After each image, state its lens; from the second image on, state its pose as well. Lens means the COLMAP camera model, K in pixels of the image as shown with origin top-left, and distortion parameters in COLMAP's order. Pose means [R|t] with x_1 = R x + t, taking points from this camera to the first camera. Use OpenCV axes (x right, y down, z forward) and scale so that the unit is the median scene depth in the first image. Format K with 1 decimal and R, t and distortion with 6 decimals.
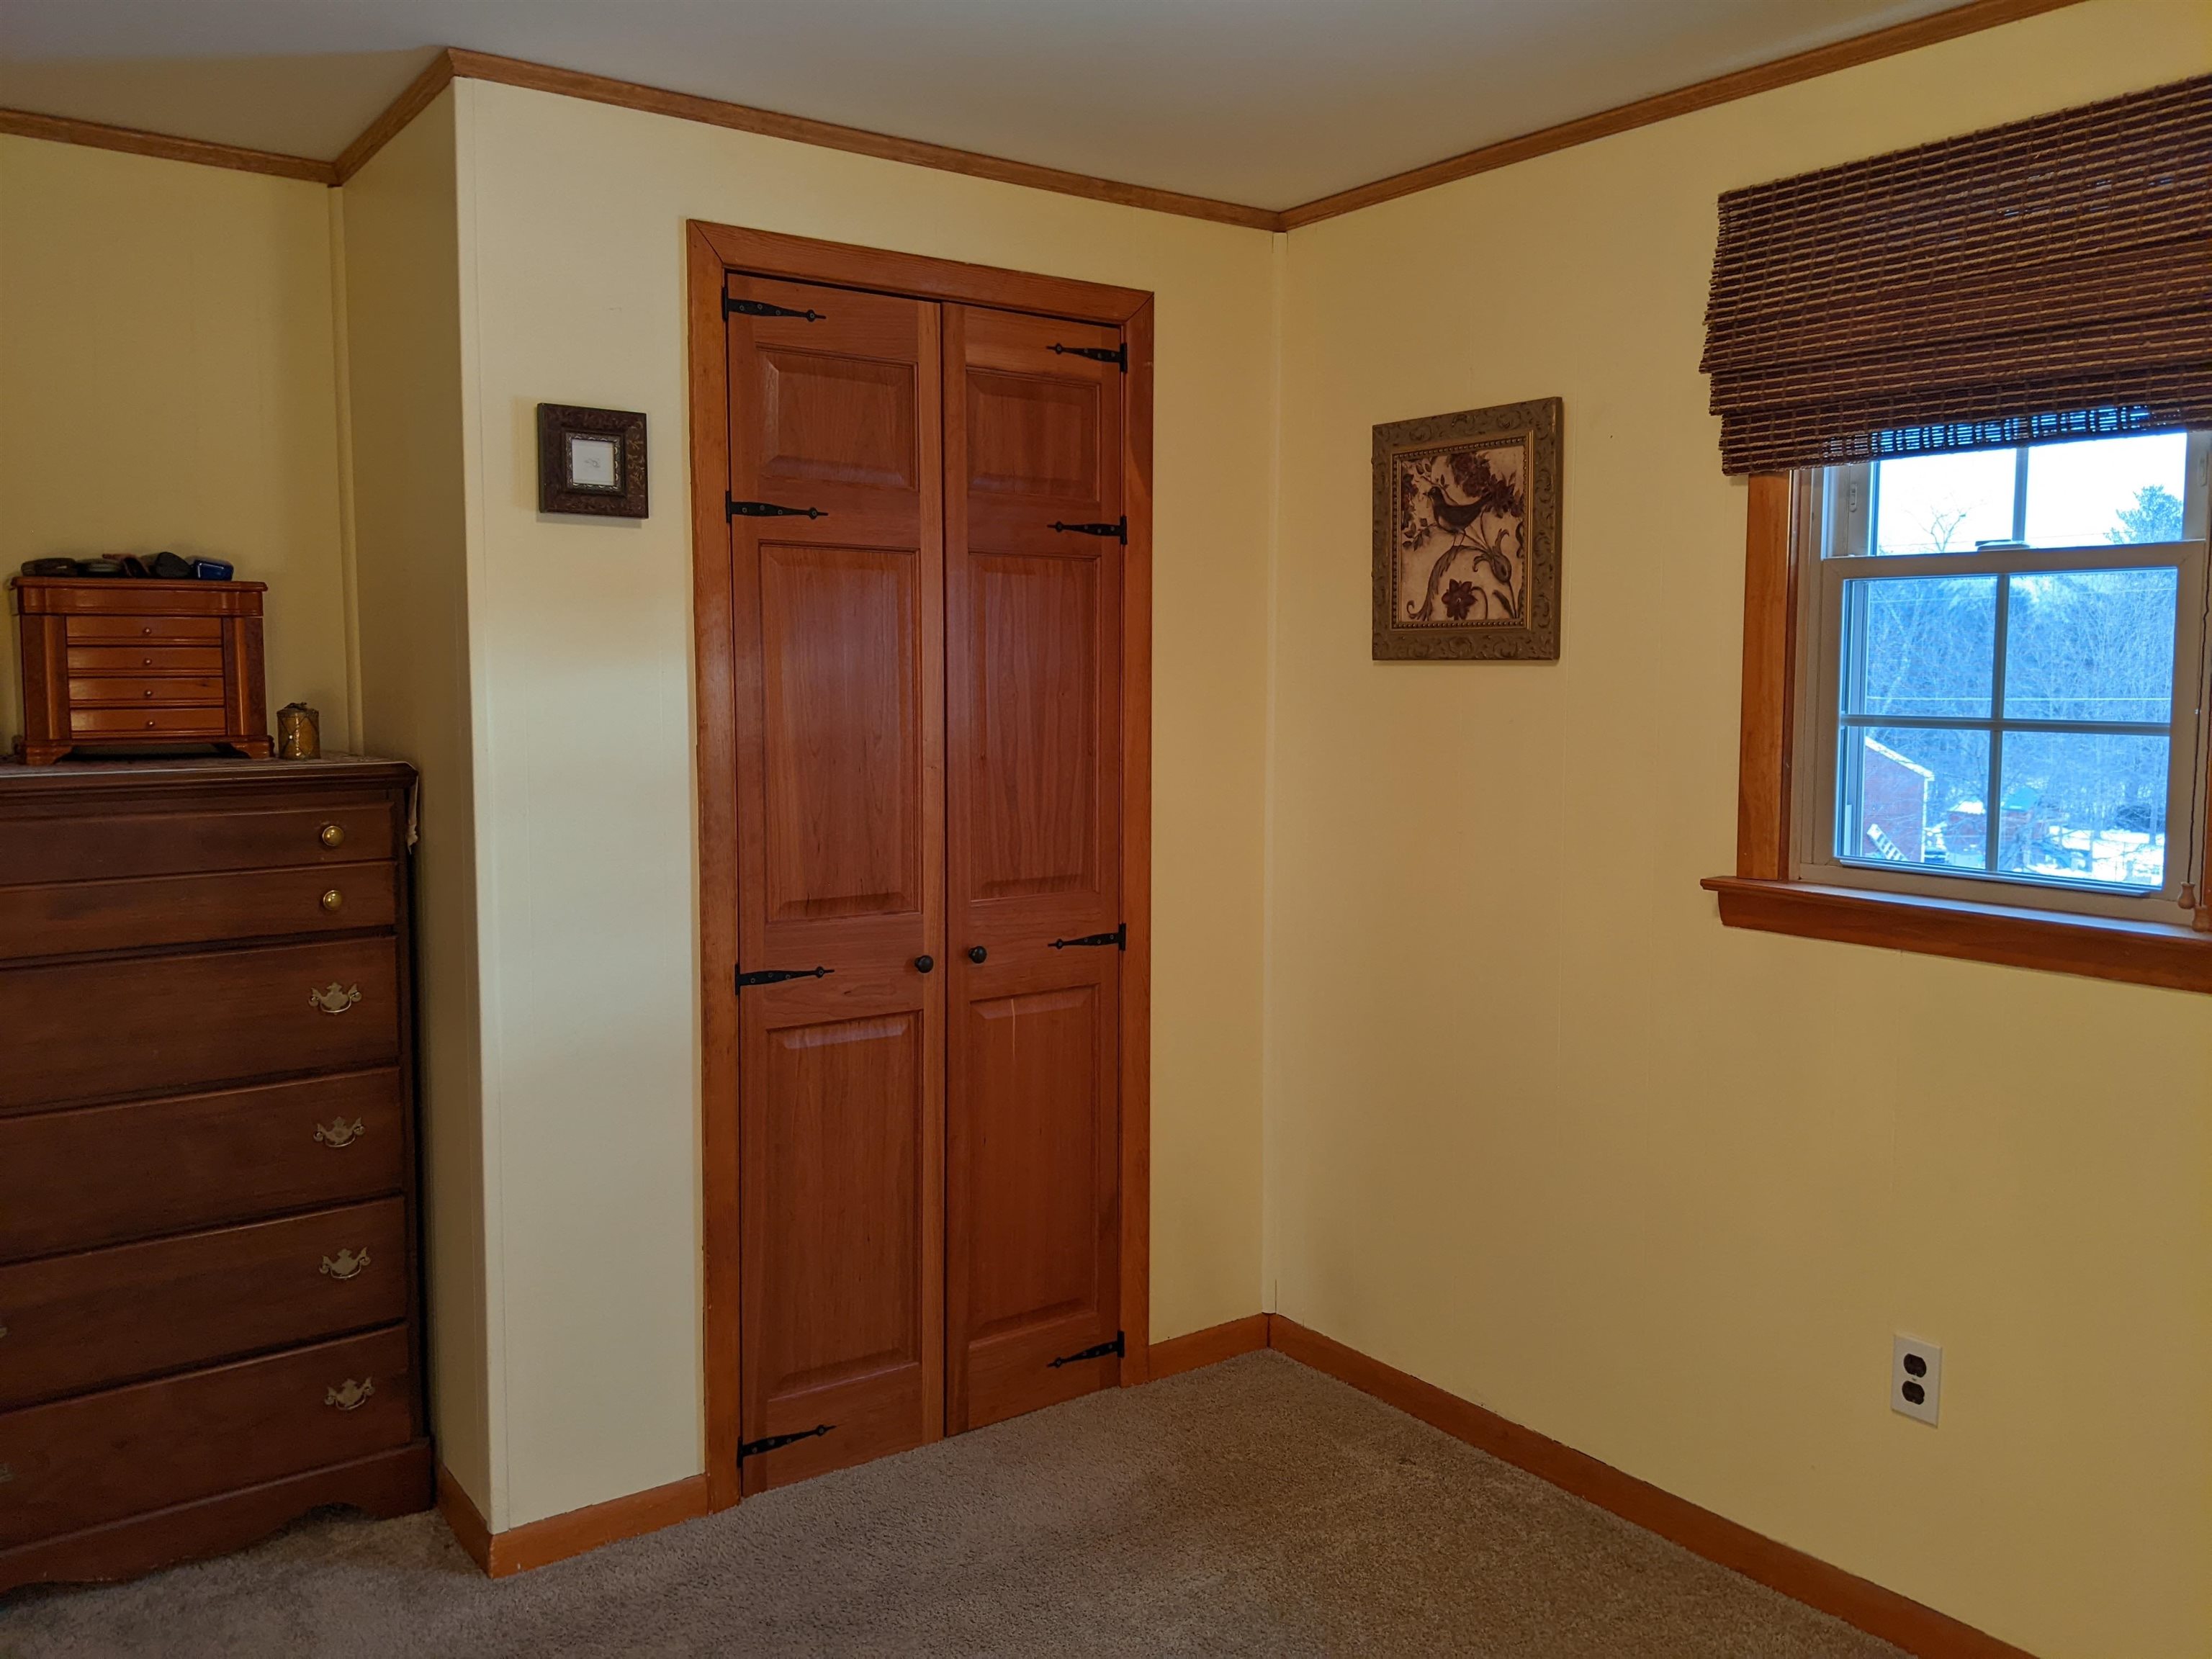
lens RADIAL K [[1757.3, 0, 1103.5], [0, 1757.3, 831.6], [0, 0, 1]] dist [0.036829, -0.076751]
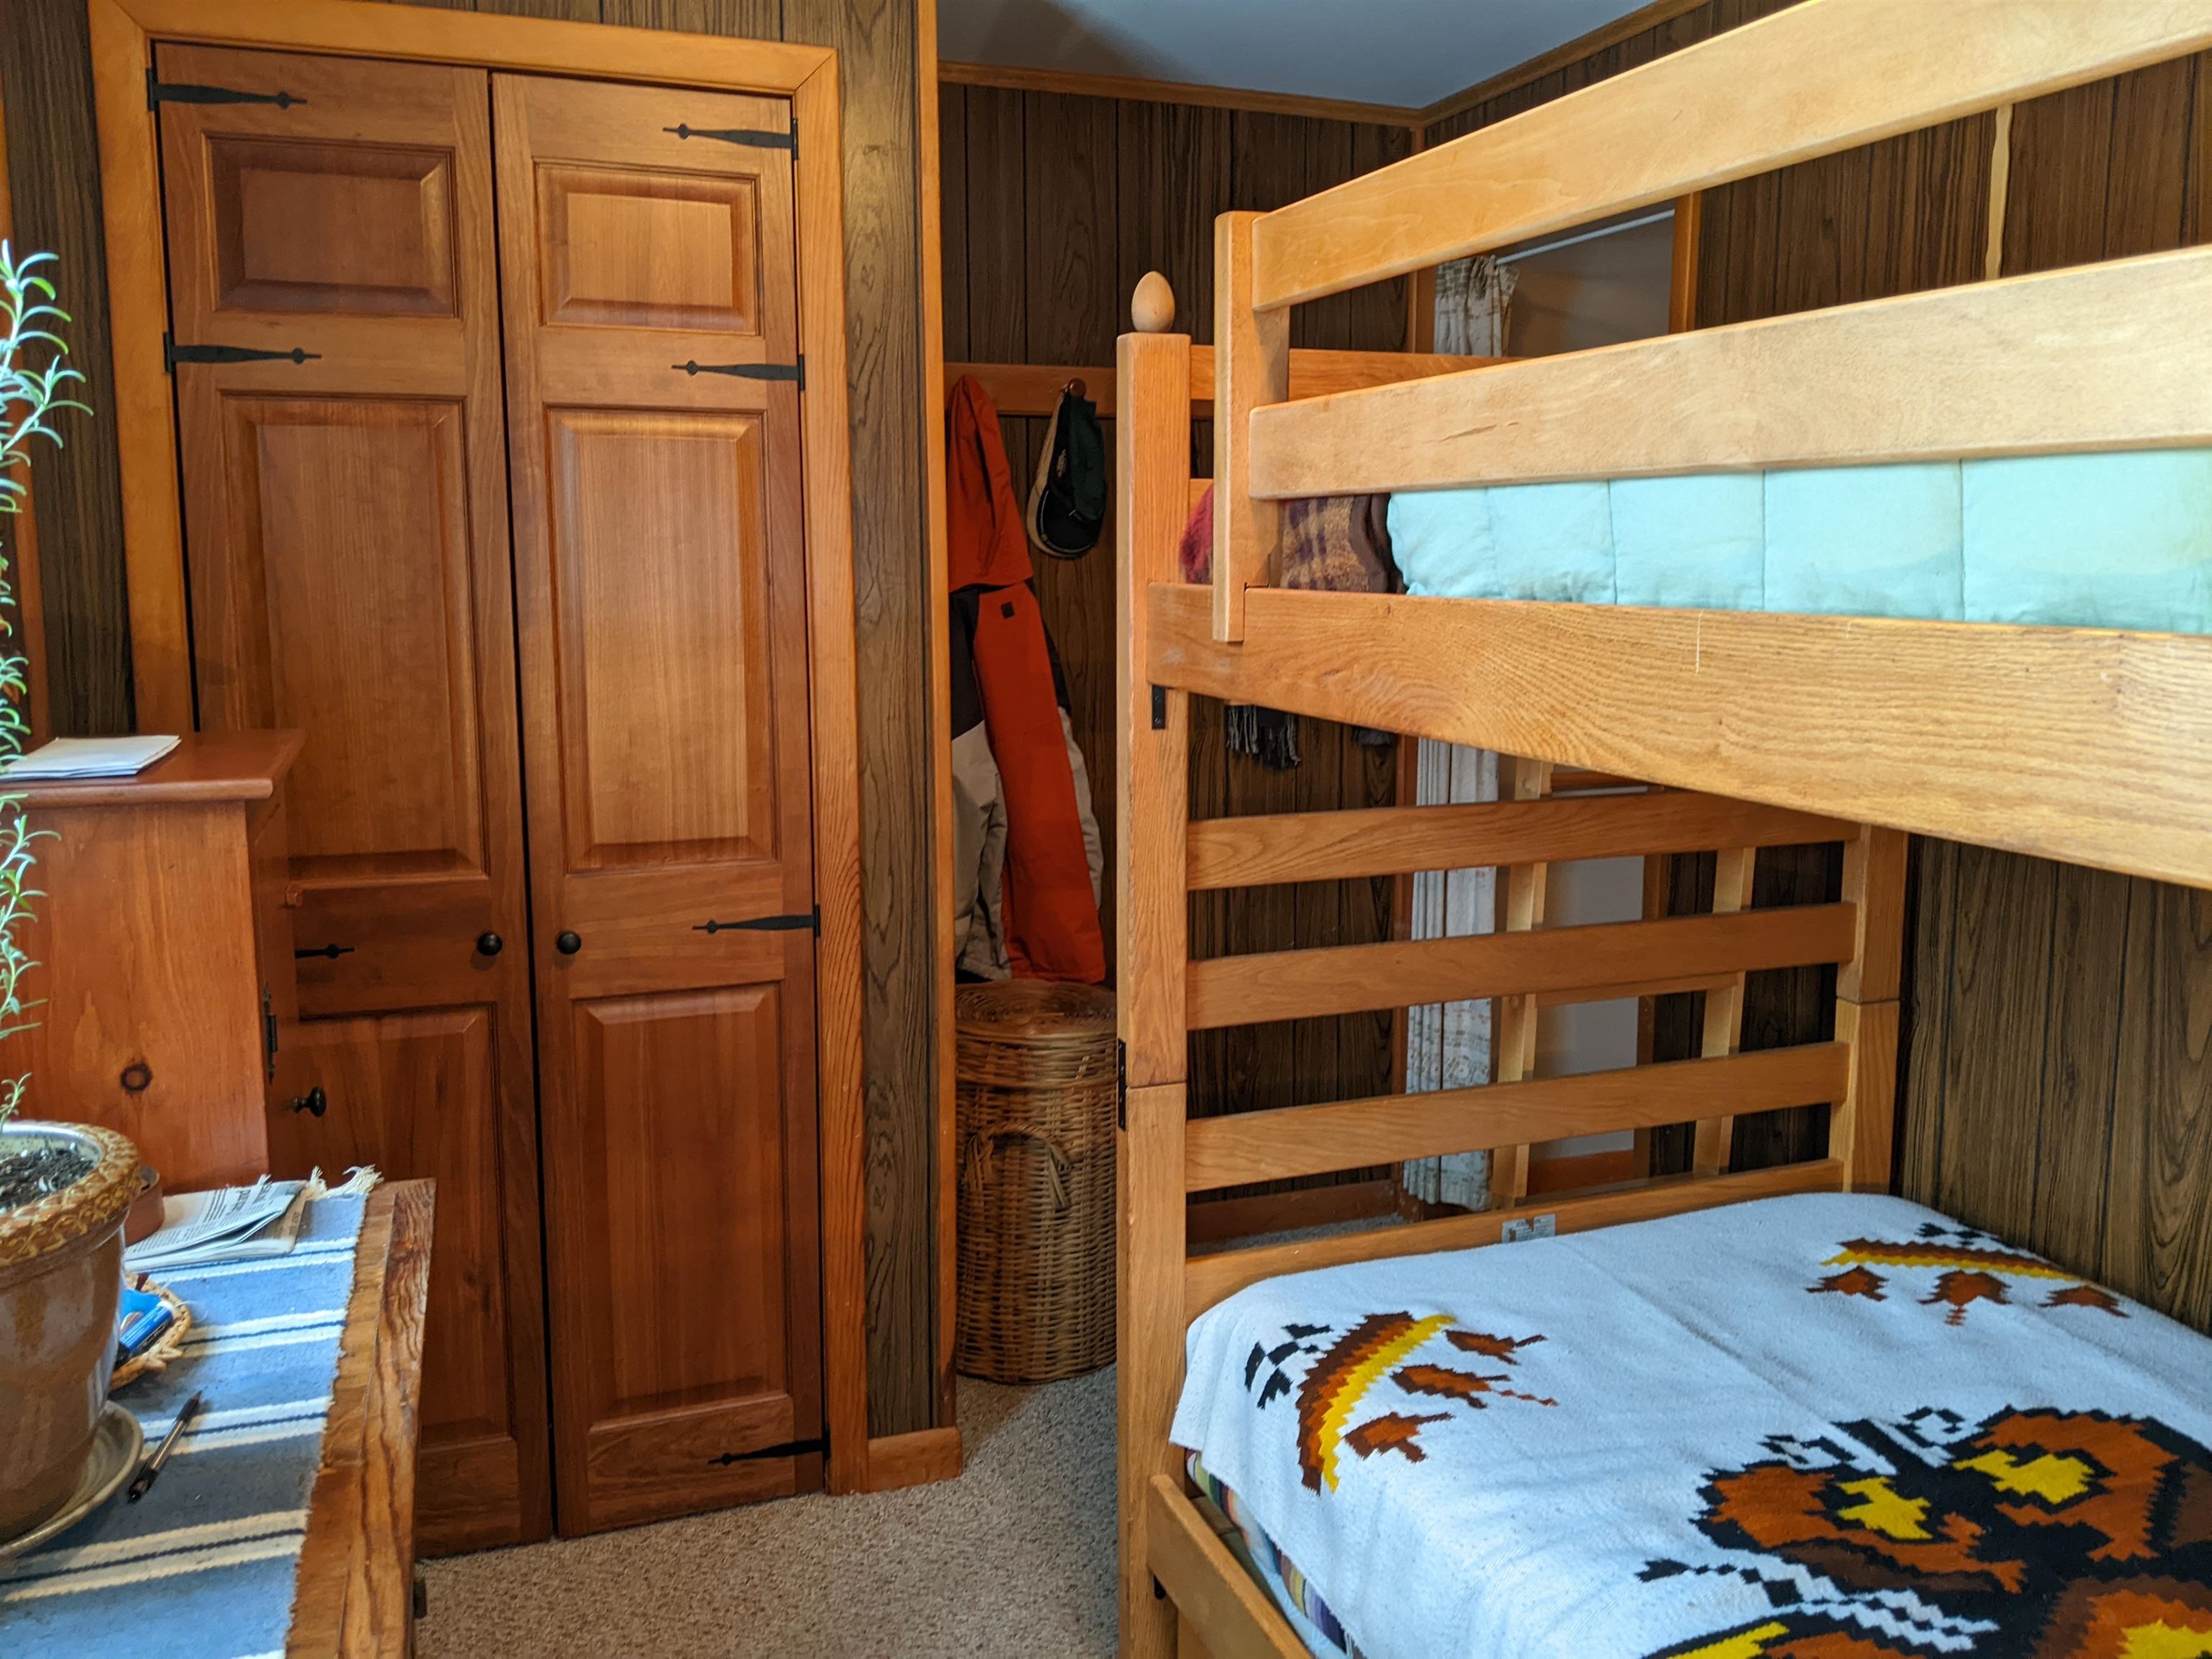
lens RADIAL K [[1757.3, 0, 1109.9], [0, 1757.3, 819.8], [0, 0, 1]] dist [0.036829, -0.076751]
pose [[0.961076, 0.037716, -0.273698, 0.335175], [-0.026766, 0.998689, 0.043633, -0.019753], [0.274985, -0.034609, 0.960825, 0.301942]]
